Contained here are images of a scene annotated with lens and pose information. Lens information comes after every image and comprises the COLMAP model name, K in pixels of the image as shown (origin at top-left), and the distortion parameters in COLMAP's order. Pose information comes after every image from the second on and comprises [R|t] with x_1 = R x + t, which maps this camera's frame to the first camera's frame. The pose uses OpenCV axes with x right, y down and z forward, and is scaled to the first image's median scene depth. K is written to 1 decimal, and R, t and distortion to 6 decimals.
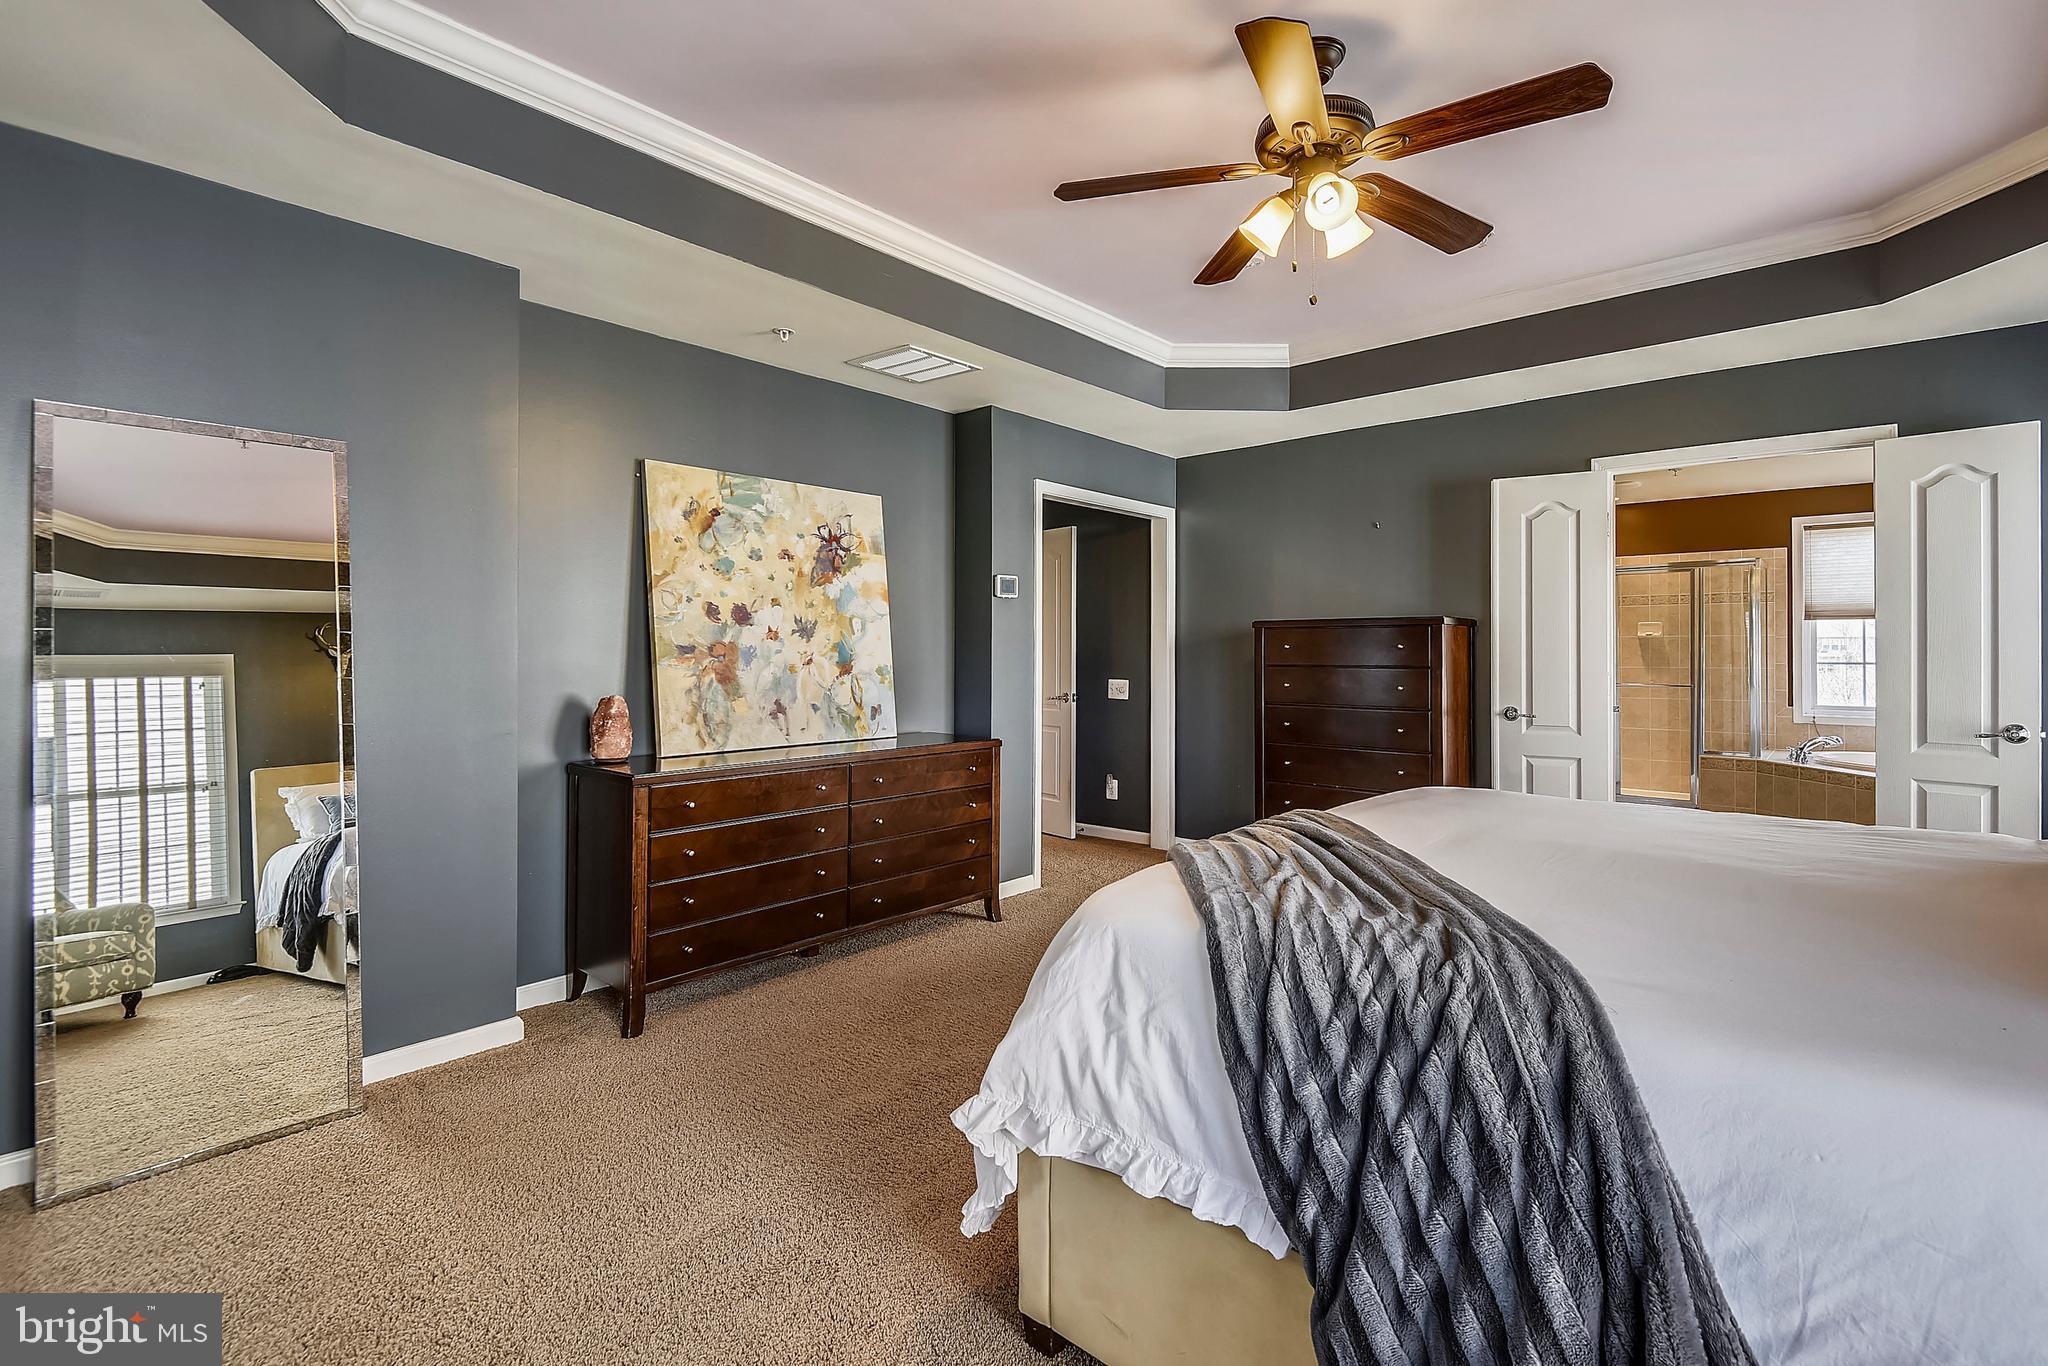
lens RADIAL K [[937.6, 0, 1039.8], [0, 937.6, 675.3], [0, 0, 1]] dist [0.034595, -0.023040]
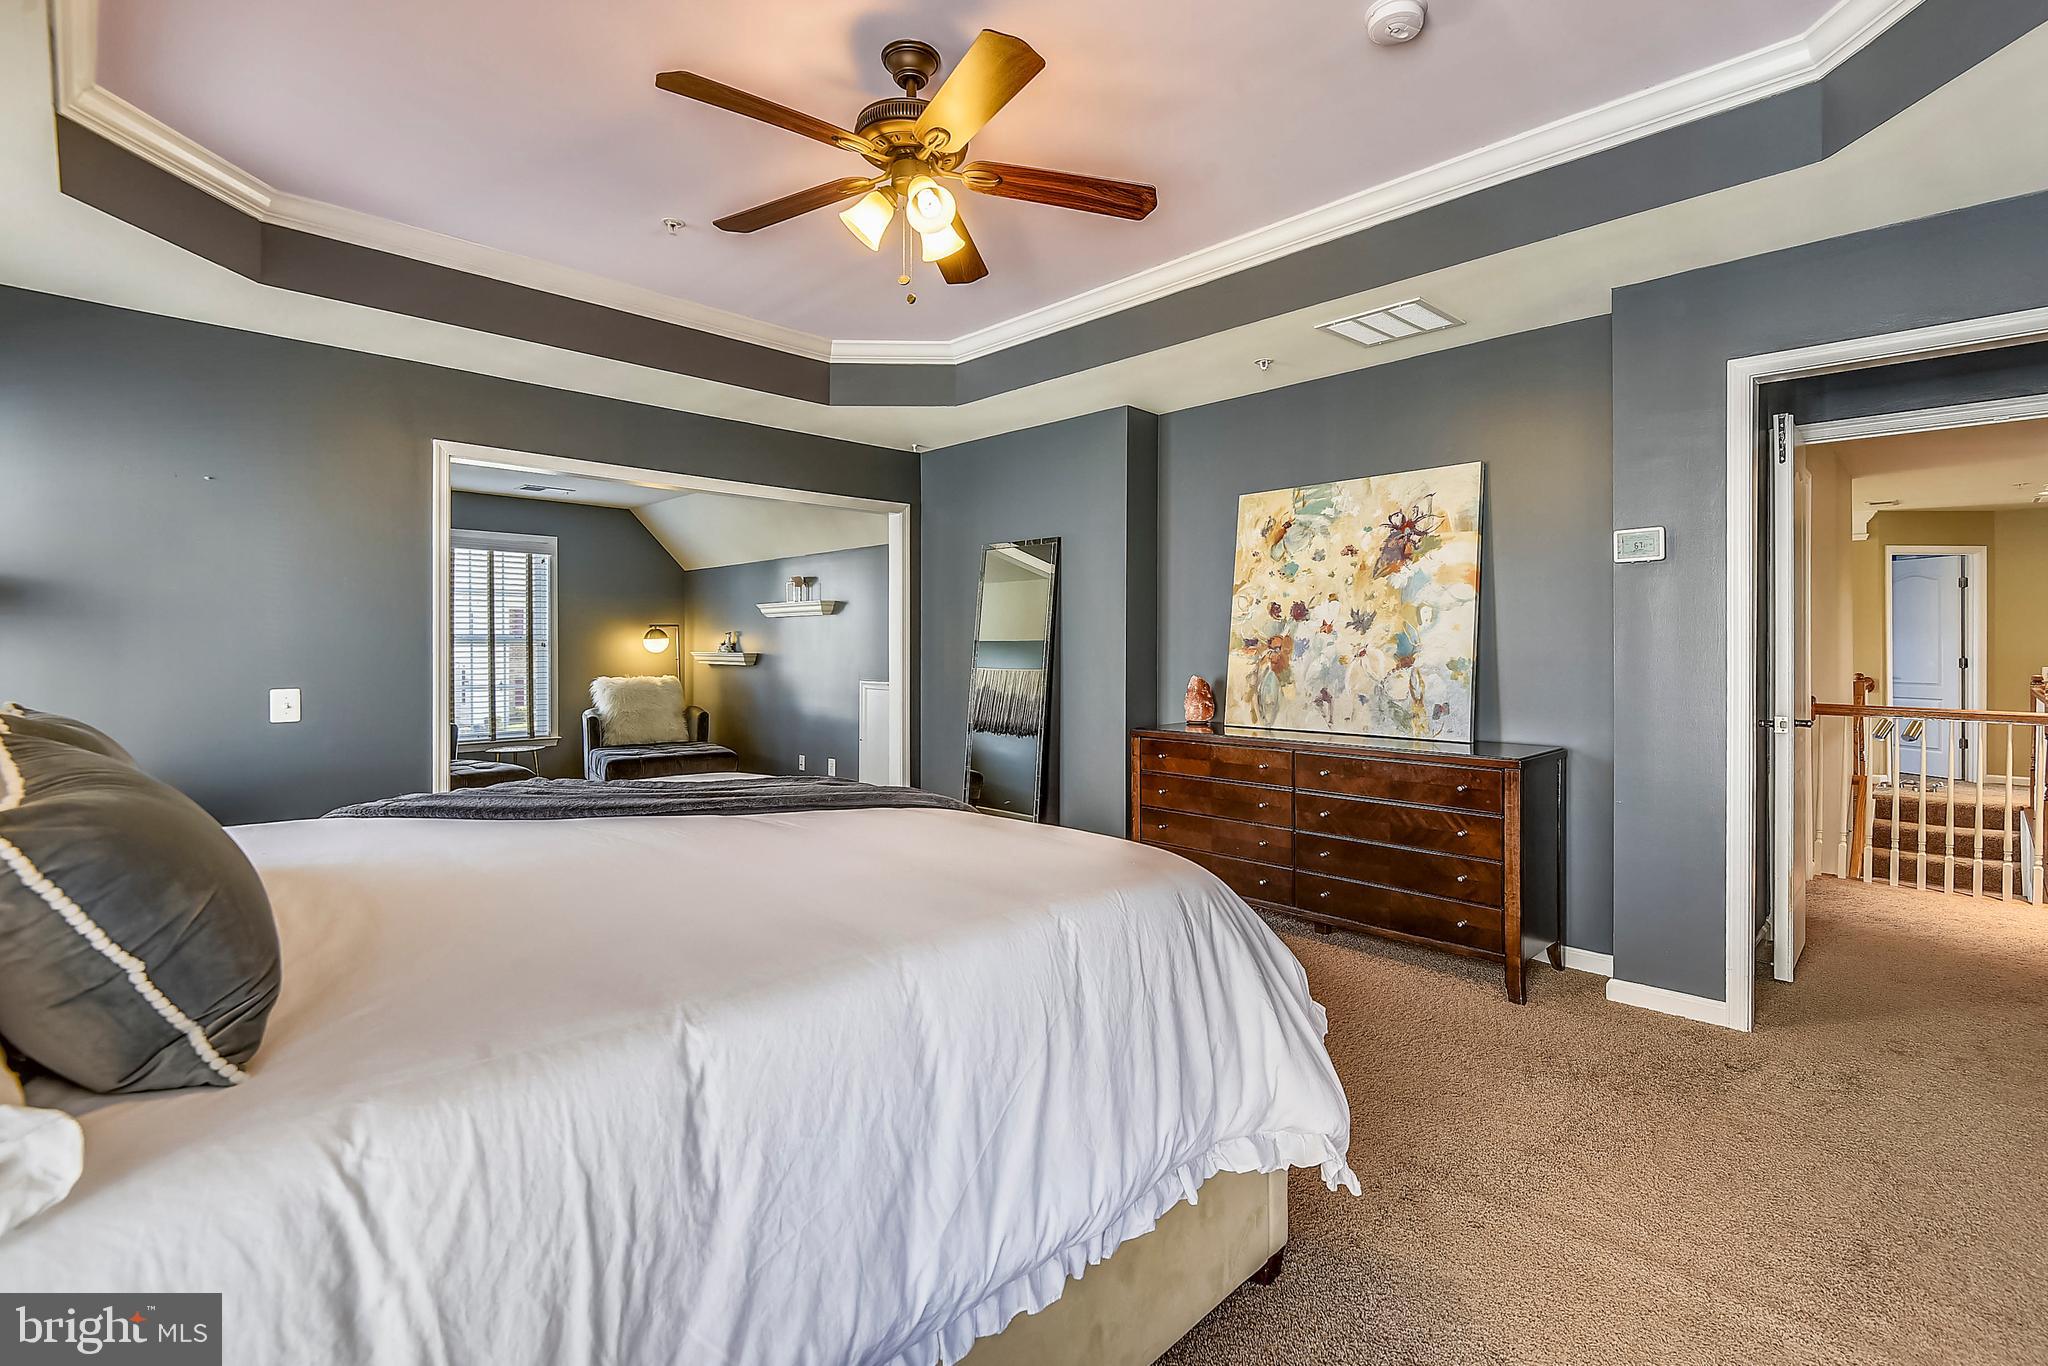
lens RADIAL K [[937.6, 0, 1039.8], [0, 937.6, 675.3], [0, 0, 1]] dist [0.034595, -0.023040]
pose [[-0.069801, 0.033117, -0.997011, 0.812557], [-0.020275, 0.999195, 0.034609, -0.019595], [0.997355, 0.022630, -0.069073, 0.745163]]
